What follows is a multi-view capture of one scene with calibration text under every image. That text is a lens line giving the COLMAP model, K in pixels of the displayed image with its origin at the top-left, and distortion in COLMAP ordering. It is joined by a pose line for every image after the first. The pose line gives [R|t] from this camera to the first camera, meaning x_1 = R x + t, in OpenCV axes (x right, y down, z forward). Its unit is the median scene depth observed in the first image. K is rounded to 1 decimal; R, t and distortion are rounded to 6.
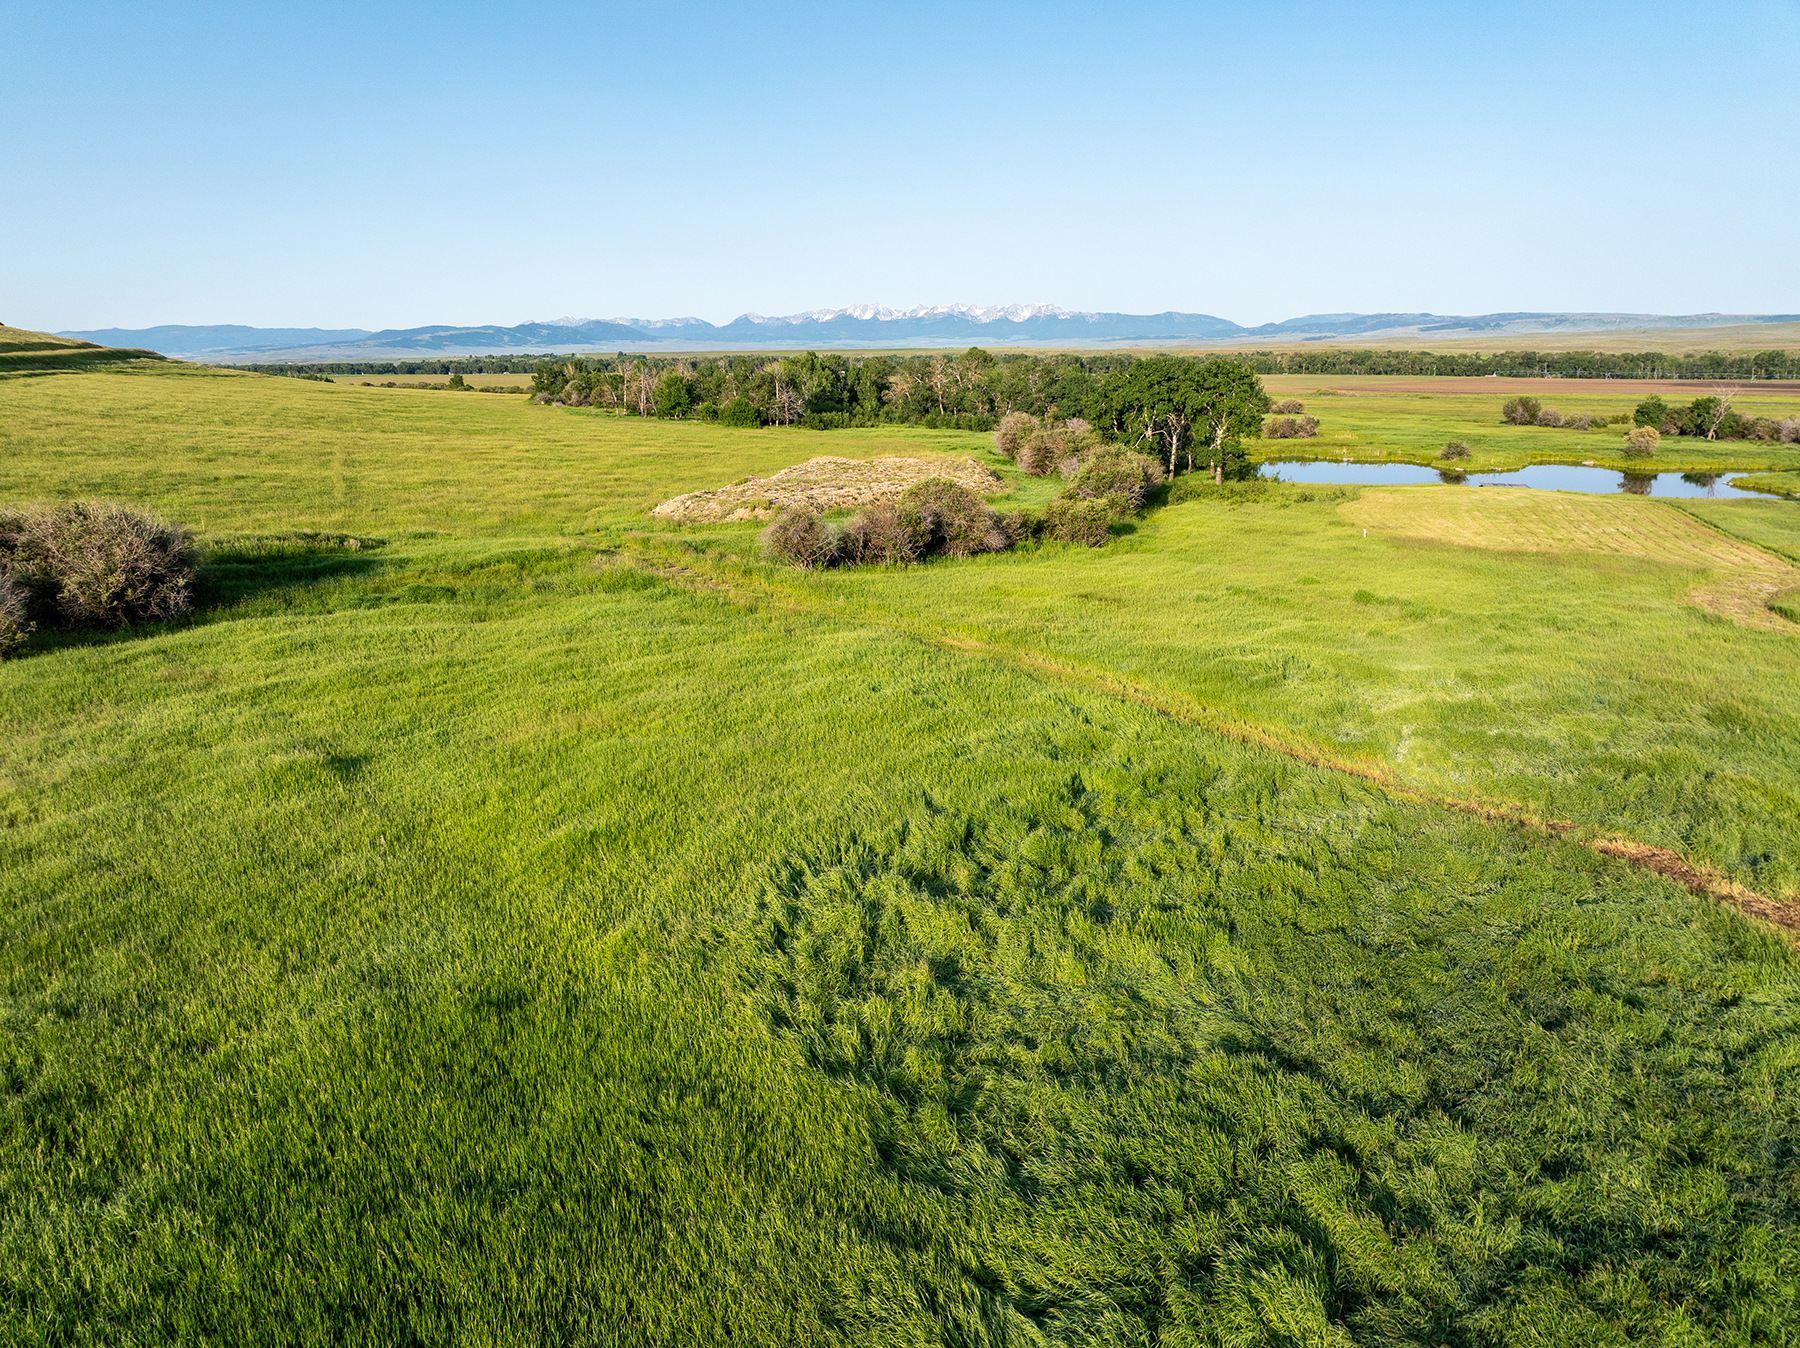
lens RADIAL K [[1274.2, 0, 900.0], [0, 1274.2, 674.0], [0, 0, 1]] dist [-0.030153, -0.000896]
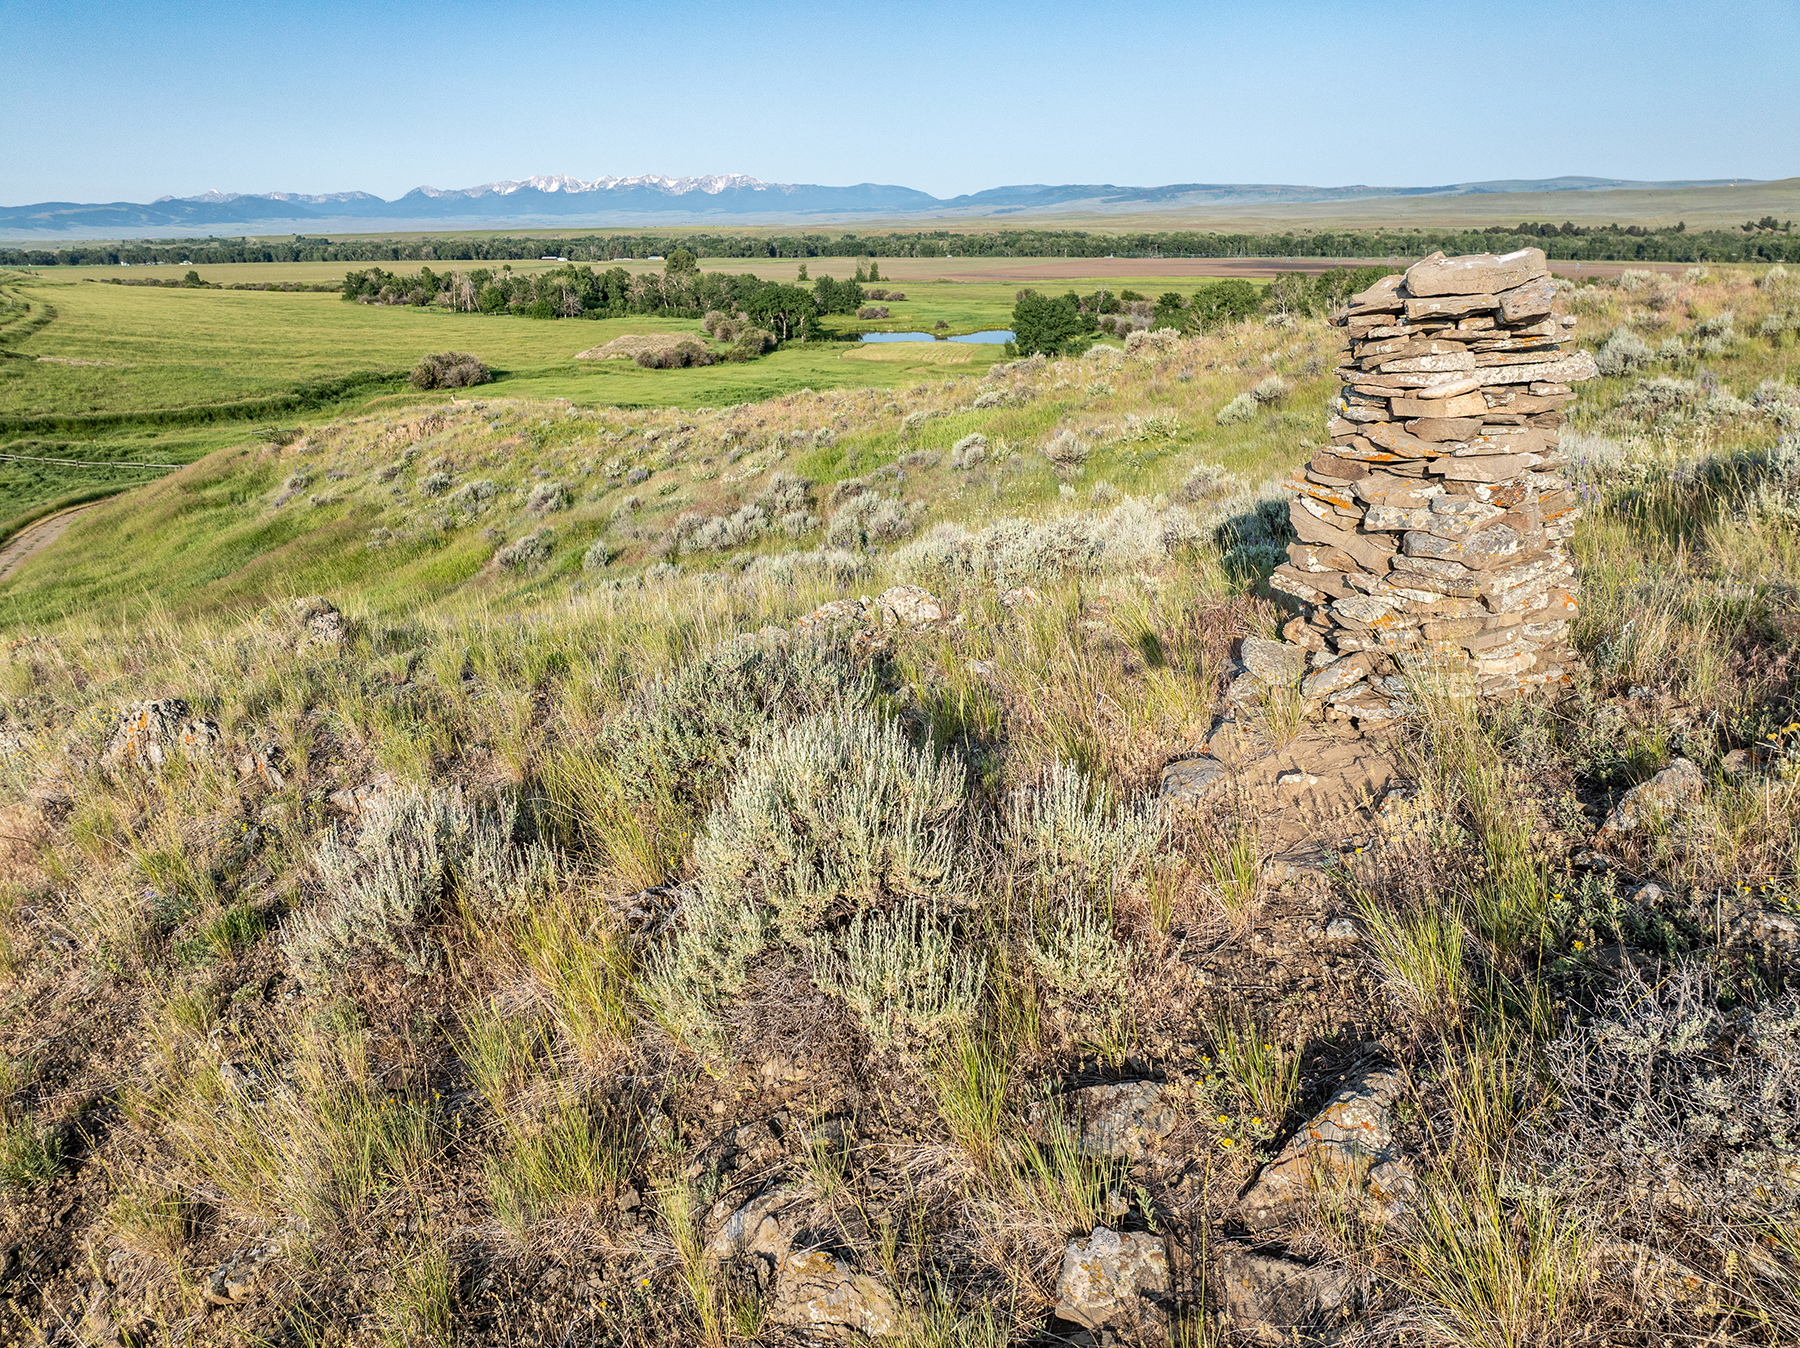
lens RADIAL K [[1274.2, 0, 900.0], [0, 1274.2, 674.0], [0, 0, 1]] dist [-0.030153, -0.000896]
pose [[0.974471, -0.077703, 0.210637, -0.055180], [0.058047, 0.993497, 0.097952, 0.116145], [-0.216878, -0.083225, 0.972645, -0.667687]]
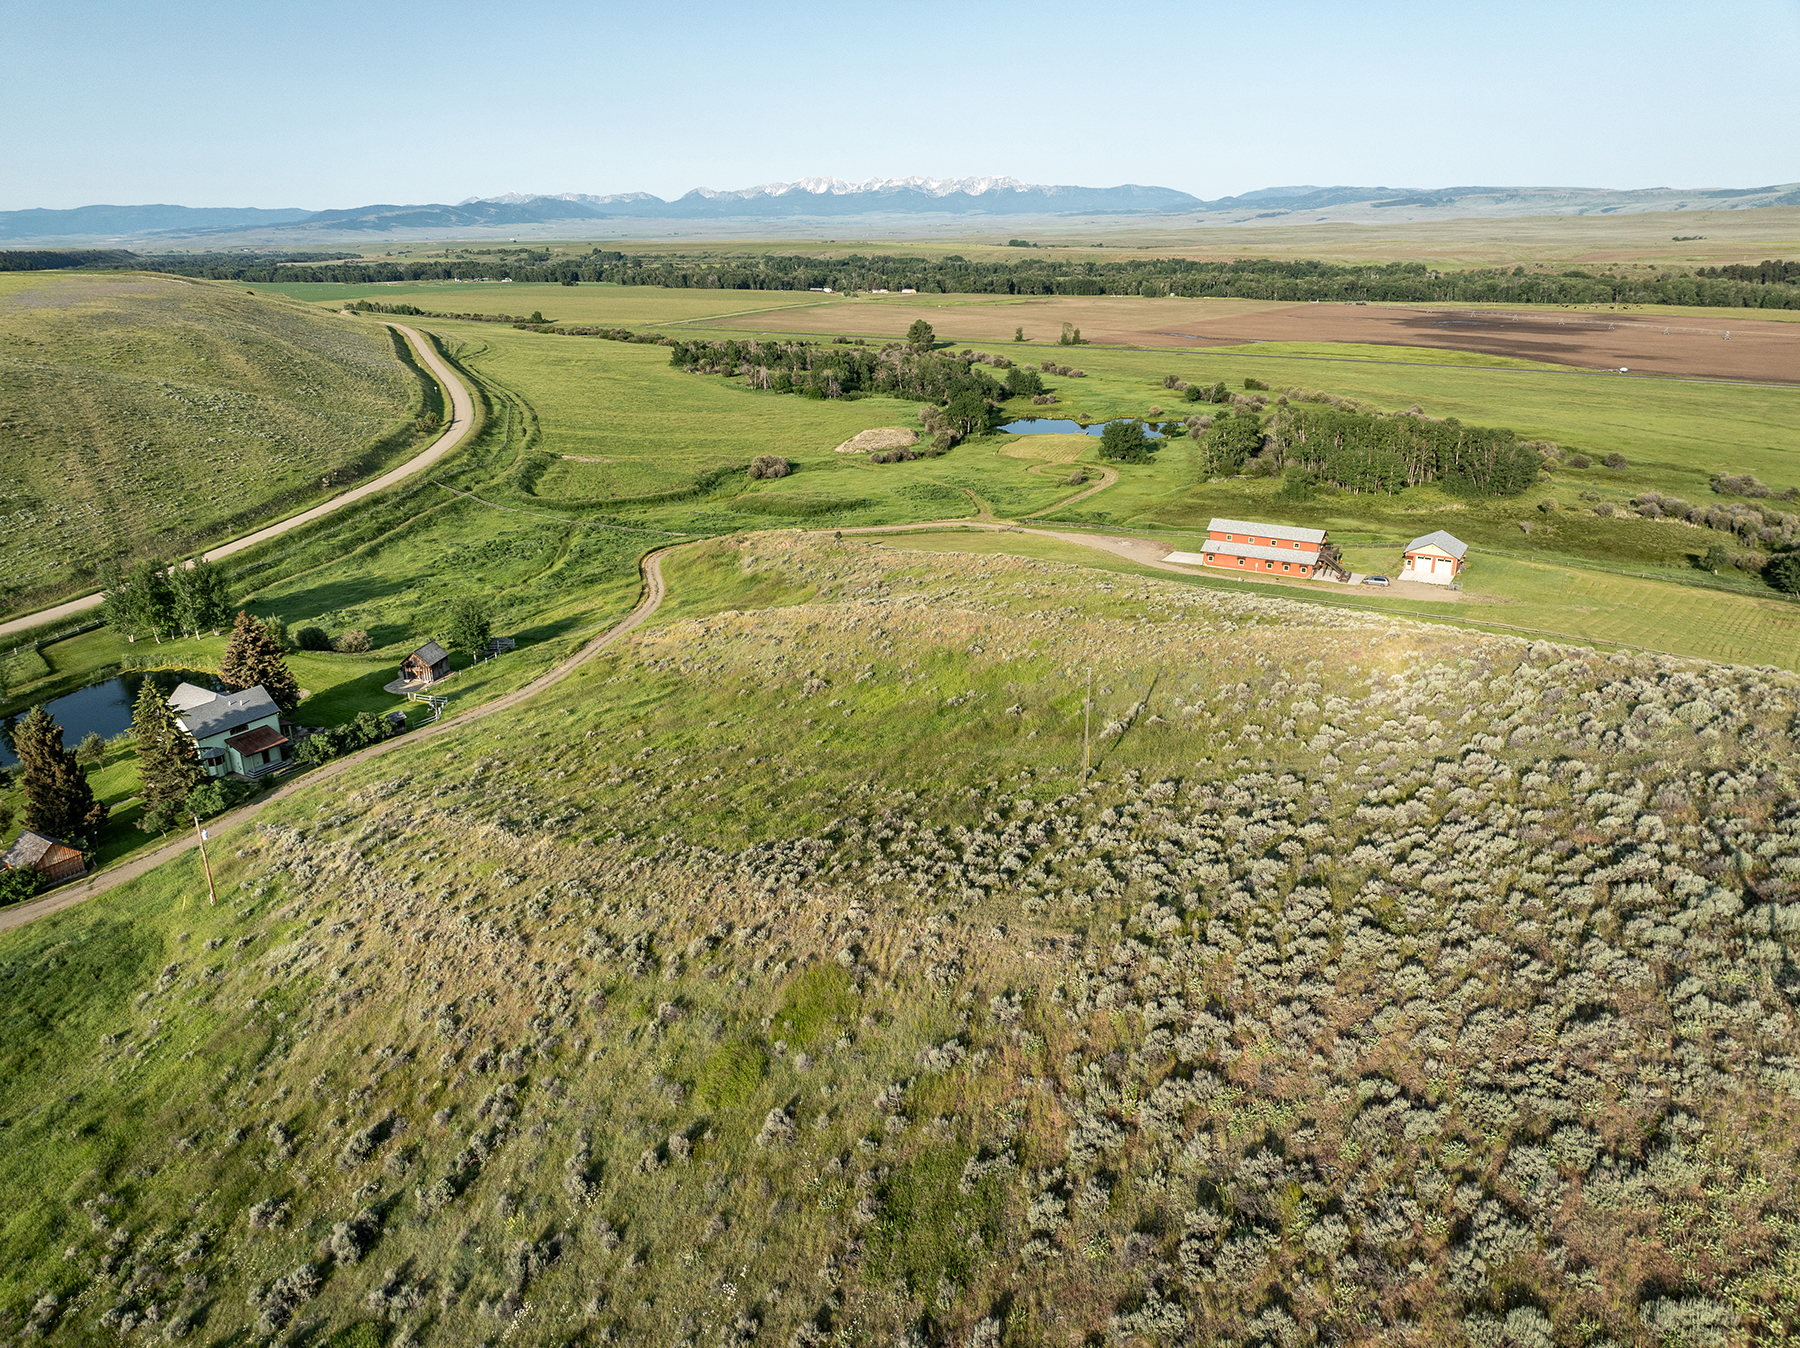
lens RADIAL K [[1274.2, 0, 900.0], [0, 1274.2, 674.0], [0, 0, 1]] dist [-0.030153, -0.000896]
pose [[0.999423, -0.015630, 0.030163, -0.045176], [0.012806, 0.995710, 0.091642, 0.091990], [-0.031466, -0.091203, 0.995335, -1.313565]]
